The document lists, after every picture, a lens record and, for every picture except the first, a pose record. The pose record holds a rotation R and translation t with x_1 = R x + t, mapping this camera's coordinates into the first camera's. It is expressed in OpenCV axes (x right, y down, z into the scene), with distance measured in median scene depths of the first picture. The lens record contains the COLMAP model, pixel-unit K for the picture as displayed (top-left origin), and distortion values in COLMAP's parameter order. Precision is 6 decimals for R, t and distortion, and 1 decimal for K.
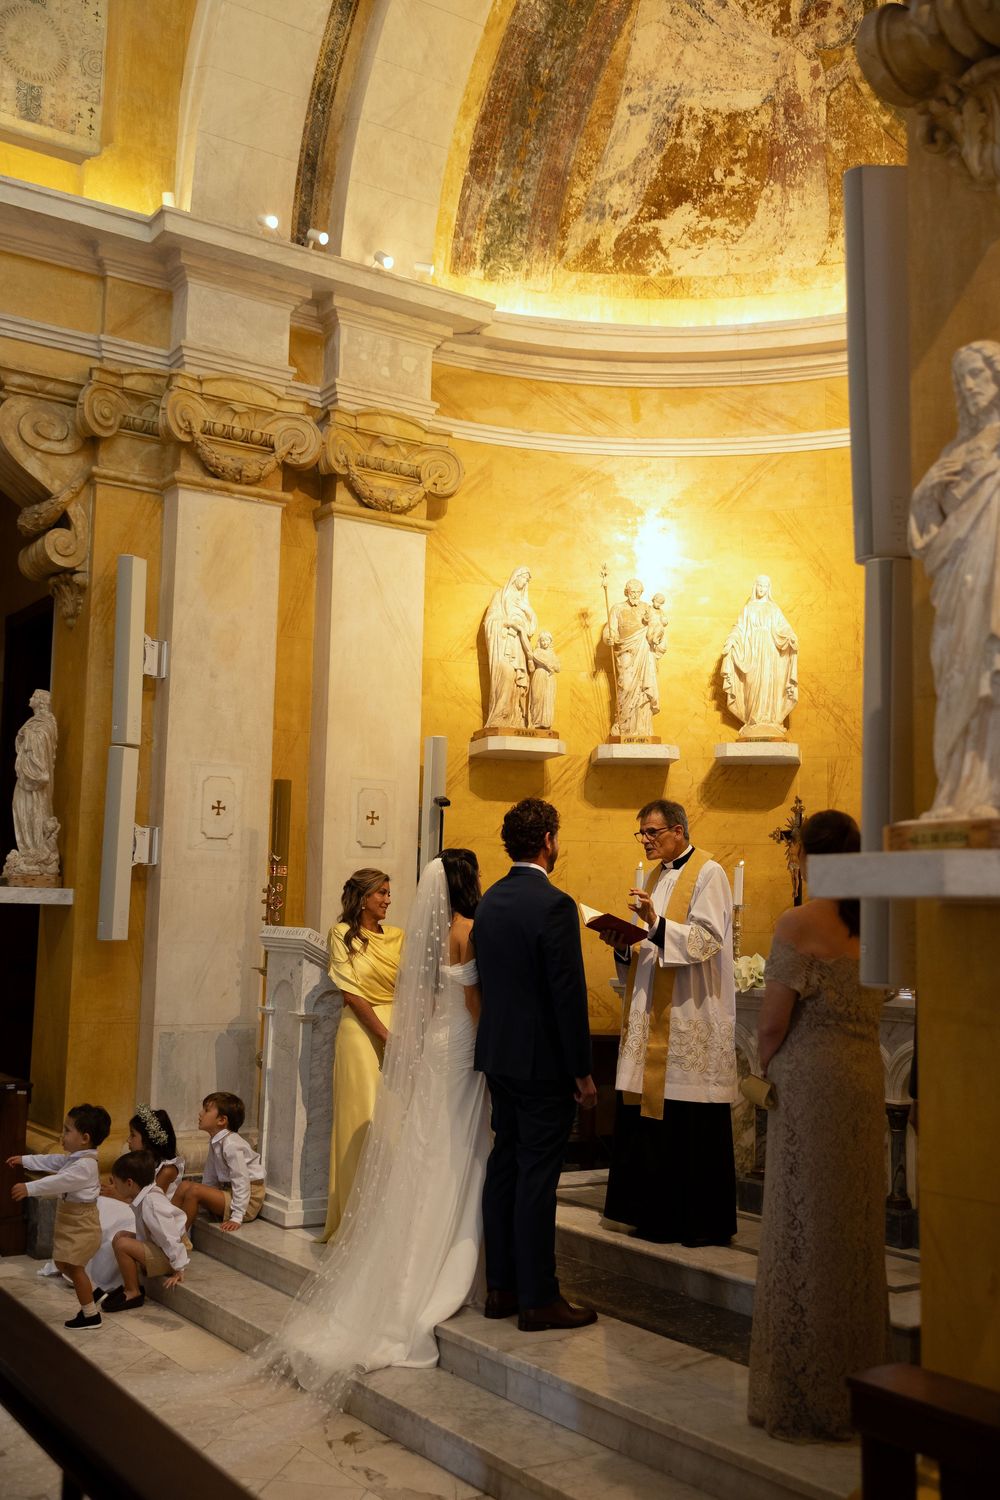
lens RADIAL K [[1567.8, 0, 501.0], [0, 1567.8, 746.8], [0, 0, 1]] dist [0.013298, 0.000000]
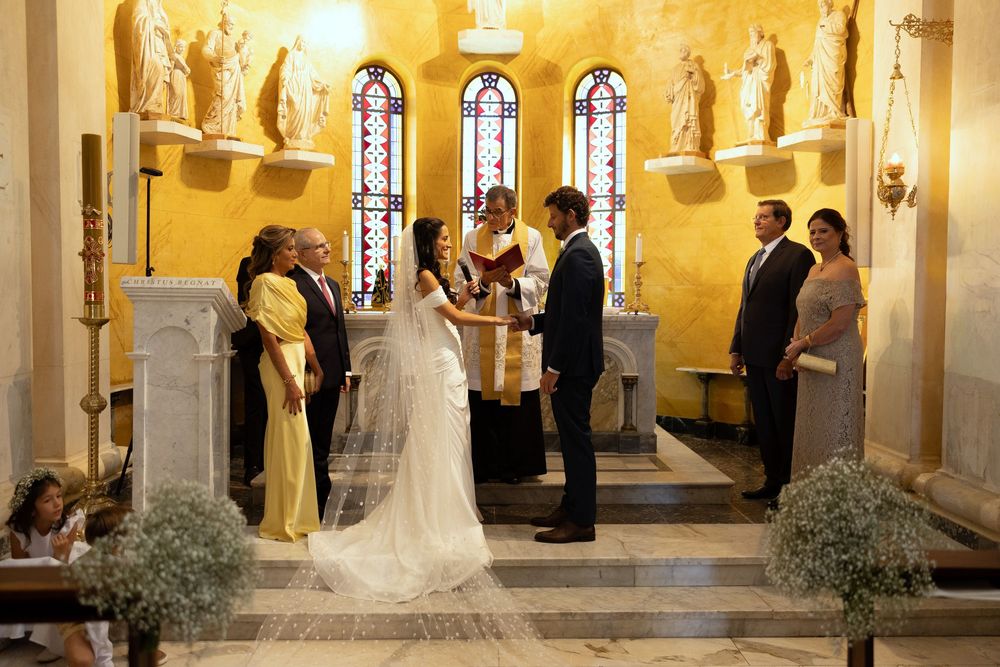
lens RADIAL K [[847.2, 0, 506.9], [0, 847.2, 328.3], [0, 0, 1]] dist [0.000927, 0.011306]
pose [[0.546210, -0.050598, 0.836118, -0.394563], [-0.092726, 0.988387, 0.120387, 0.045962], [-0.832500, -0.143286, 0.535176, 0.394546]]
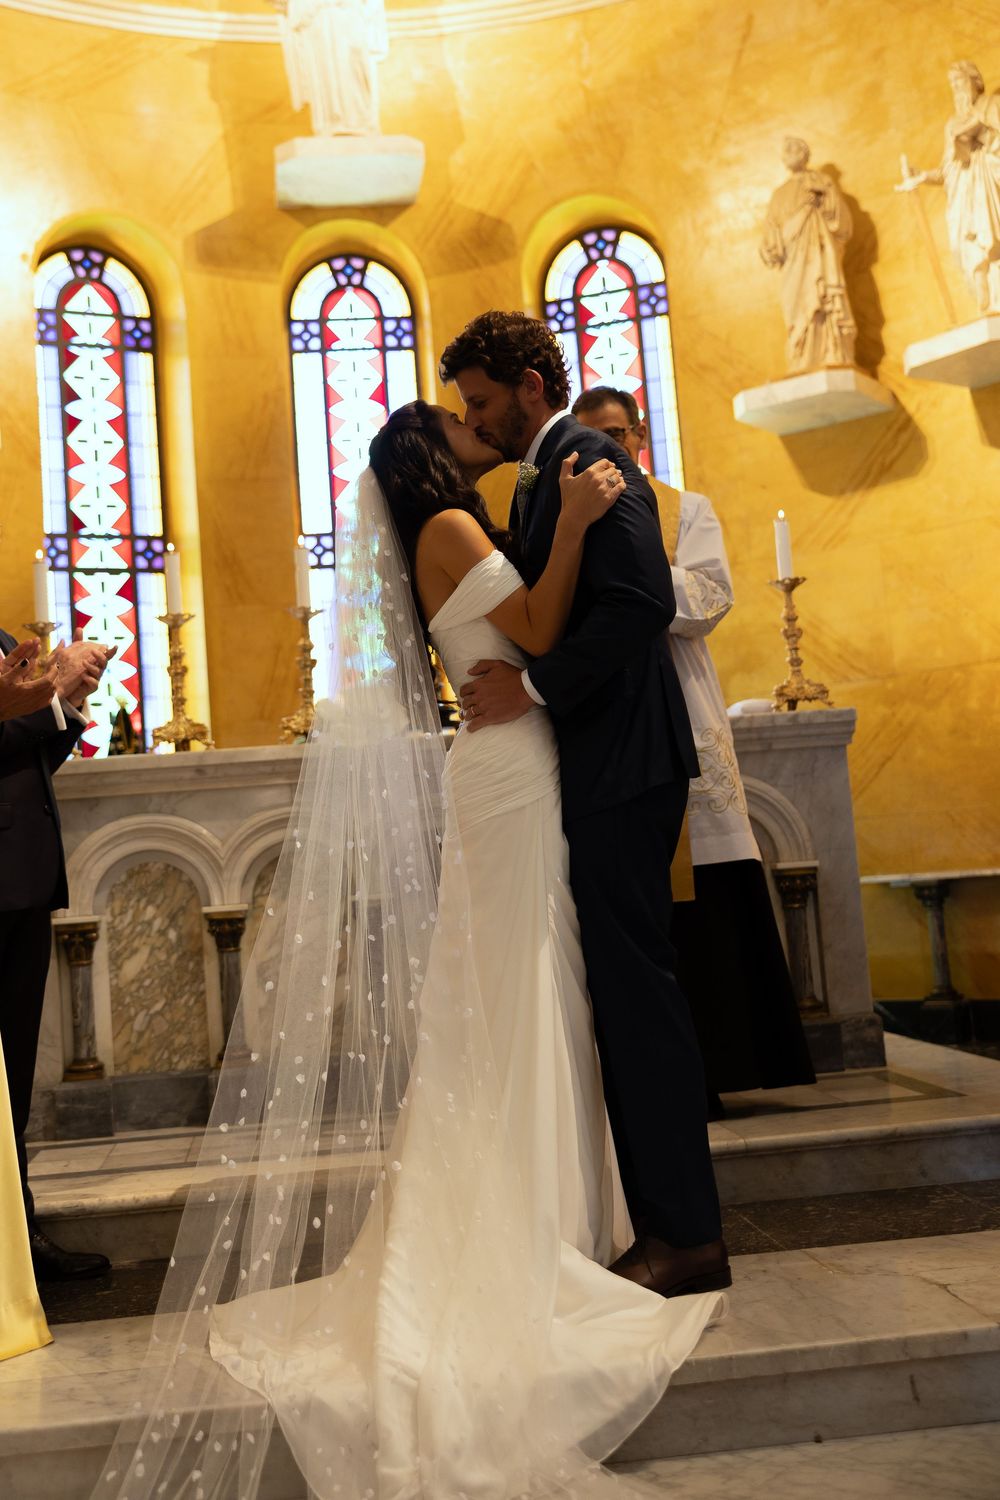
lens RADIAL K [[1681.1, 0, 456.3], [0, 1681.1, 679.2], [0, 0, 1]] dist [0.002161, 0.000000]
pose [[0.488499, 0.042433, 0.871532, -0.290691], [-0.019039, 0.999097, -0.037973, 0.115742], [-0.872357, 0.001956, 0.488866, 0.501630]]
